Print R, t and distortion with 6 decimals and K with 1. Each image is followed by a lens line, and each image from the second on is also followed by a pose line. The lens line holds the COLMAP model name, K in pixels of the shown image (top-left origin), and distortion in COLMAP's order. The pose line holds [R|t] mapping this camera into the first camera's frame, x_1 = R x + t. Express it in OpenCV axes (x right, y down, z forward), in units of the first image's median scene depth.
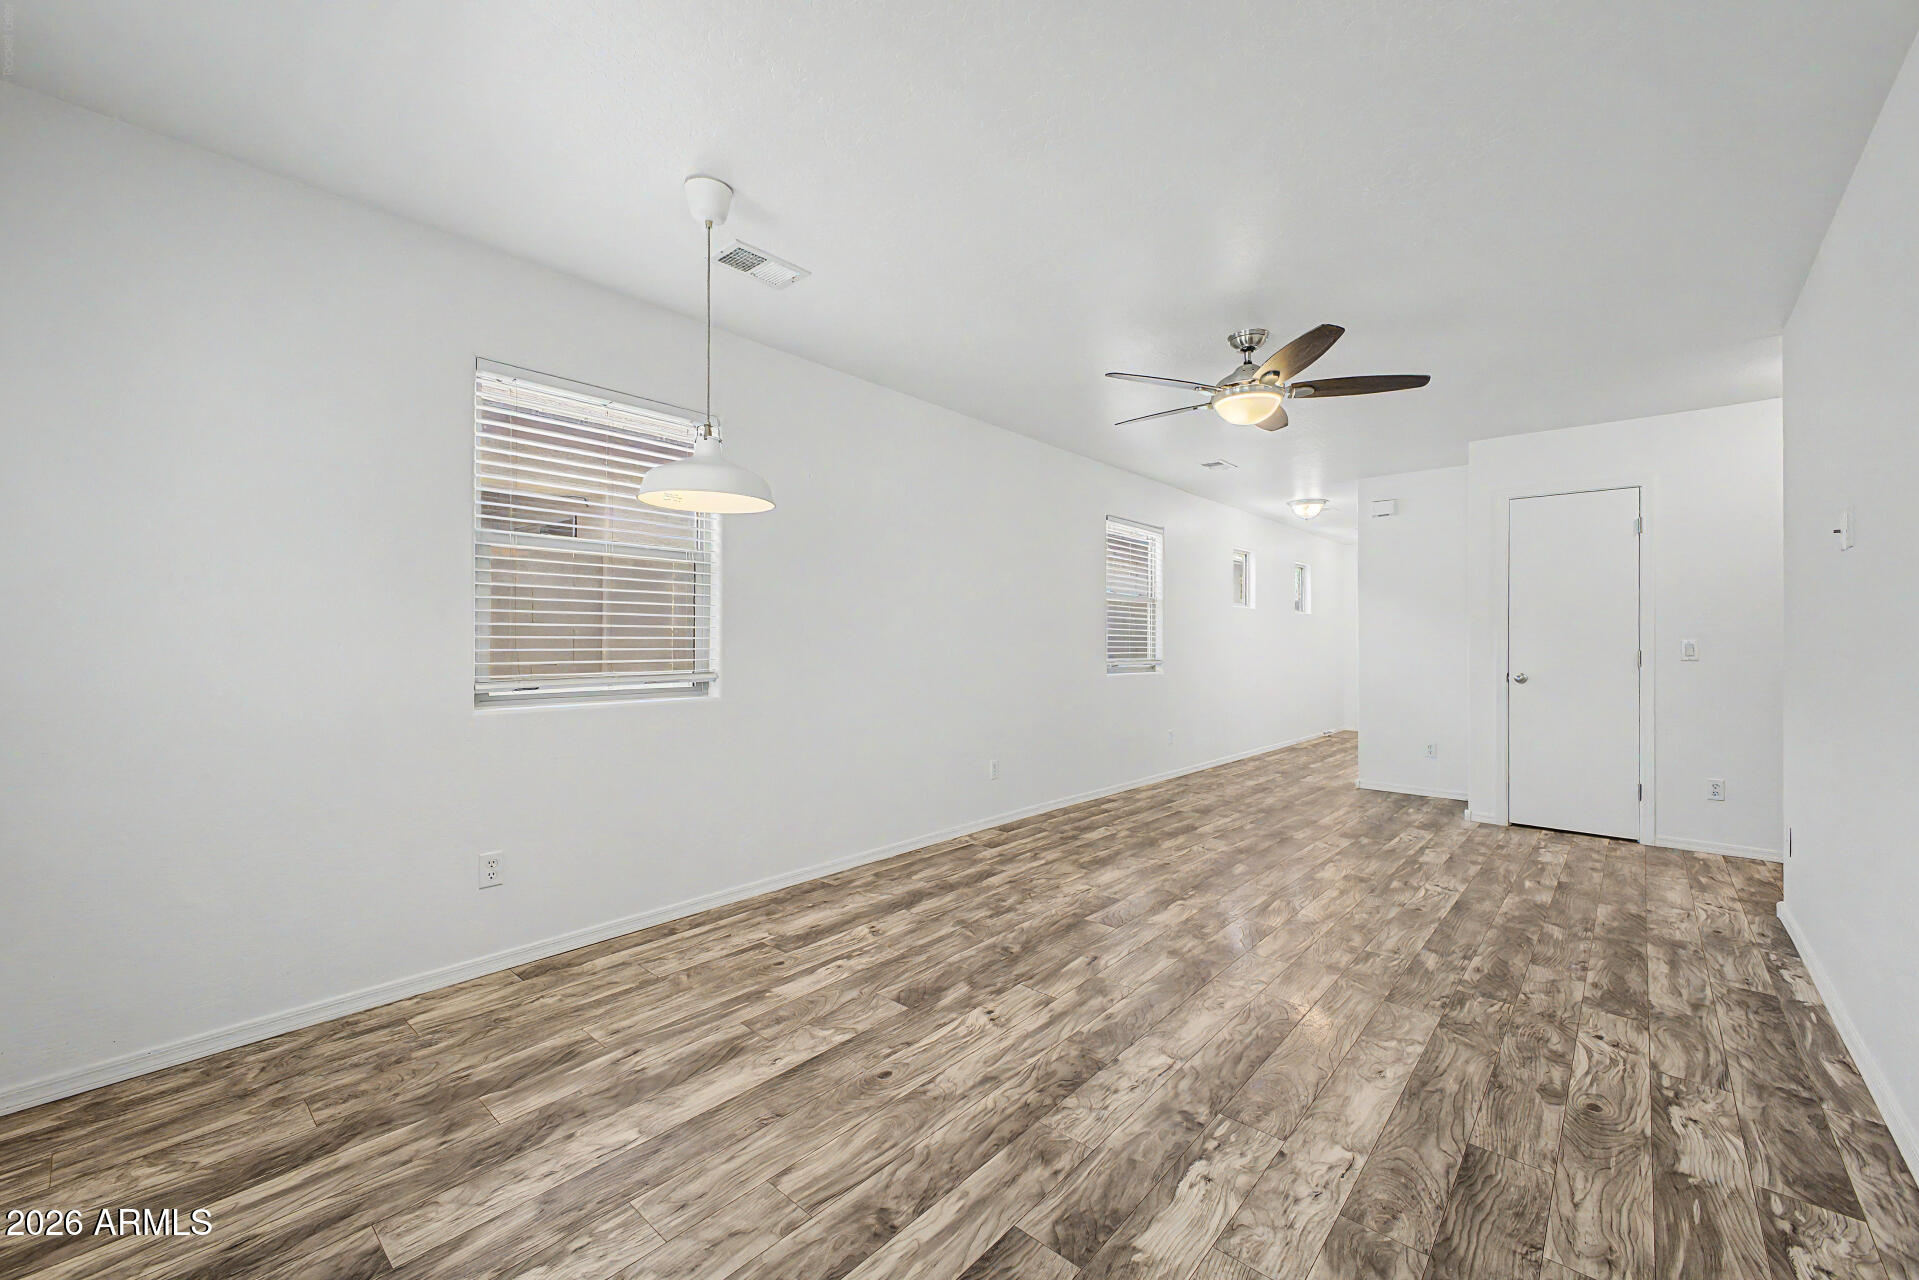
lens RADIAL K [[766.8, 0, 960.7], [0, 766.8, 634.9], [0, 0, 1]] dist [0.012556, -0.002590]
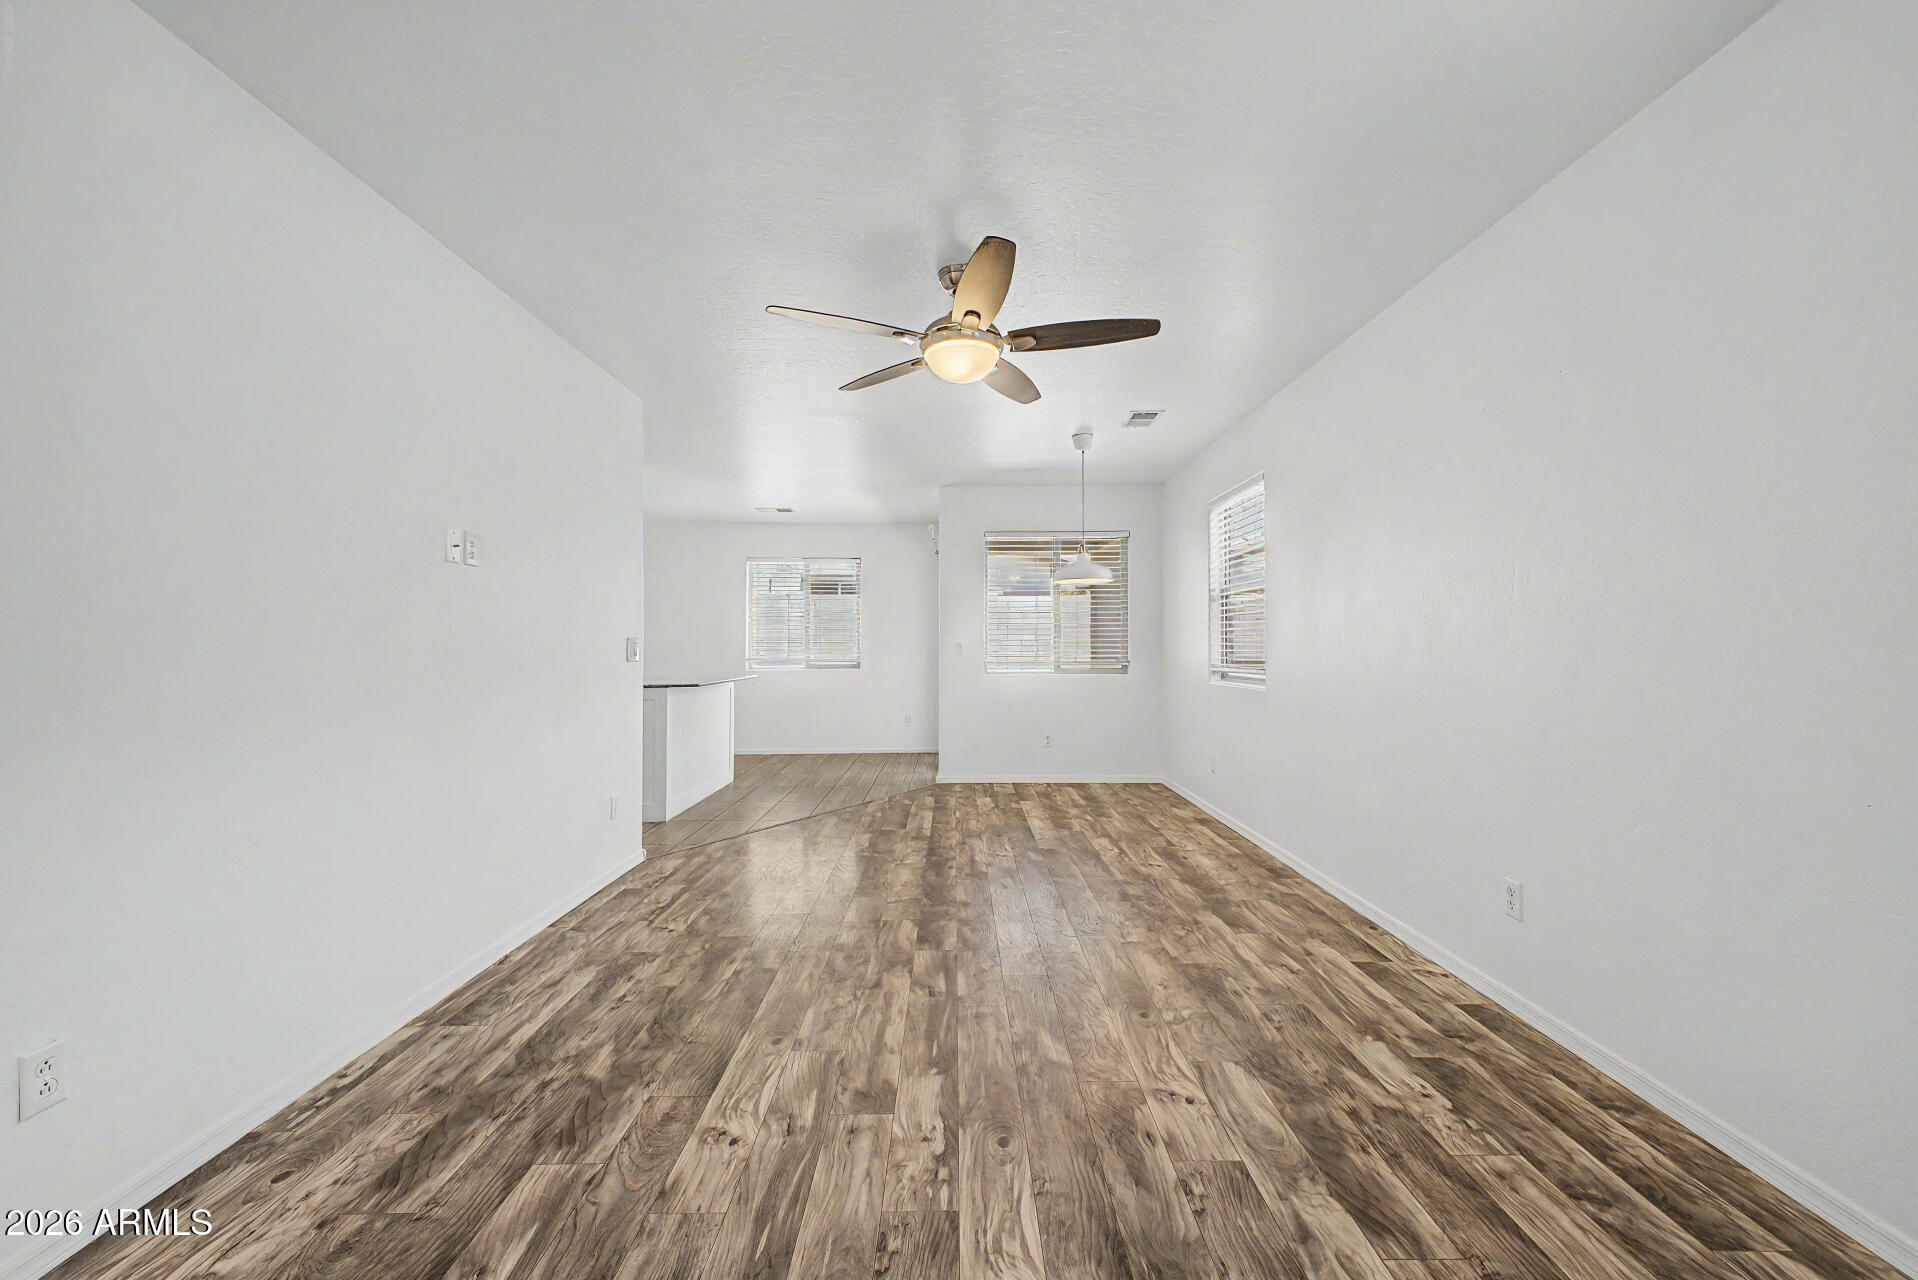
lens RADIAL K [[766.4, 0, 958.9], [0, 766.4, 640.9], [0, 0, 1]] dist [0.012556, -0.002590]
pose [[-0.745210, -0.007673, -0.666786, 0.977408], [0.003710, 0.999871, -0.015653, 0.019795], [0.666820, -0.014139, -0.745085, 1.703493]]
